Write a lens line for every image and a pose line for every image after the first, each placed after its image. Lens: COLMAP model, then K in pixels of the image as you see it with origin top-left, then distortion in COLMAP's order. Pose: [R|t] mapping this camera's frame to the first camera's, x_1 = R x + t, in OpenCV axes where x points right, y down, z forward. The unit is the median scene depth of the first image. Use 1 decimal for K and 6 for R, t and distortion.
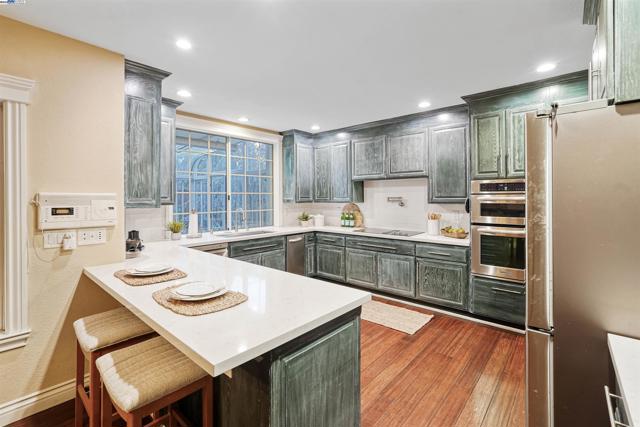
lens RADIAL K [[290.8, 0, 318.4], [0, 290.8, 197.2], [0, 0, 1]] dist [-0.000998, 0.000011]
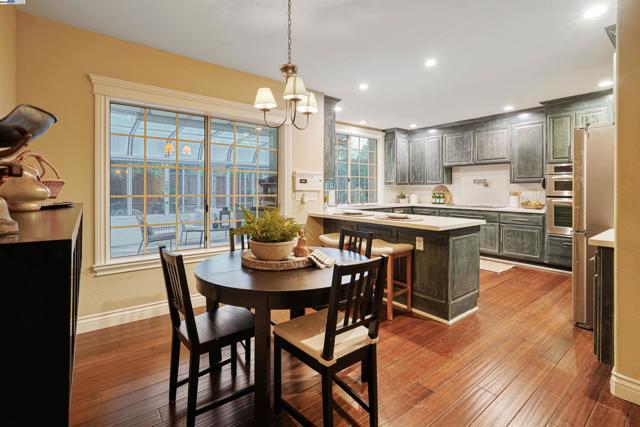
lens RADIAL K [[296.9, 0, 321.4], [0, 296.9, 190.3], [0, 0, 1]] dist [0.000477, 0.000152]
pose [[0.984390, 0.005418, -0.175916, -0.207658], [-0.004508, 0.999974, 0.005572, 0.047523], [0.175942, -0.004692, 0.984389, -0.429273]]
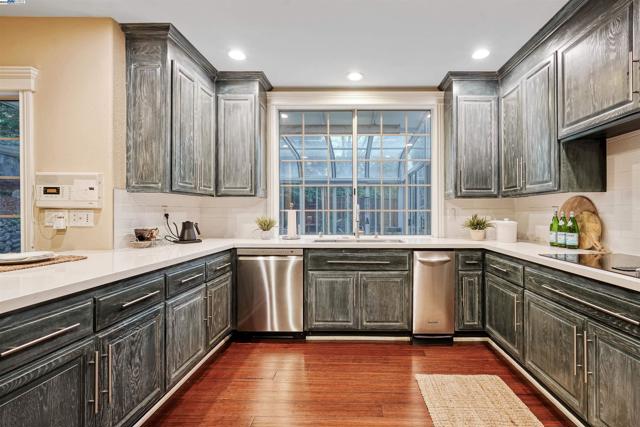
lens RADIAL K [[297.7, 0, 353.0], [0, 297.7, 212.9], [0, 0, 1]] dist [-0.000312, 0.000136]
pose [[0.658869, 0.005186, -0.752239, 0.285732], [-0.003129, 0.999986, 0.004153, 0.057915], [0.752251, -0.000383, 0.658877, 0.539518]]
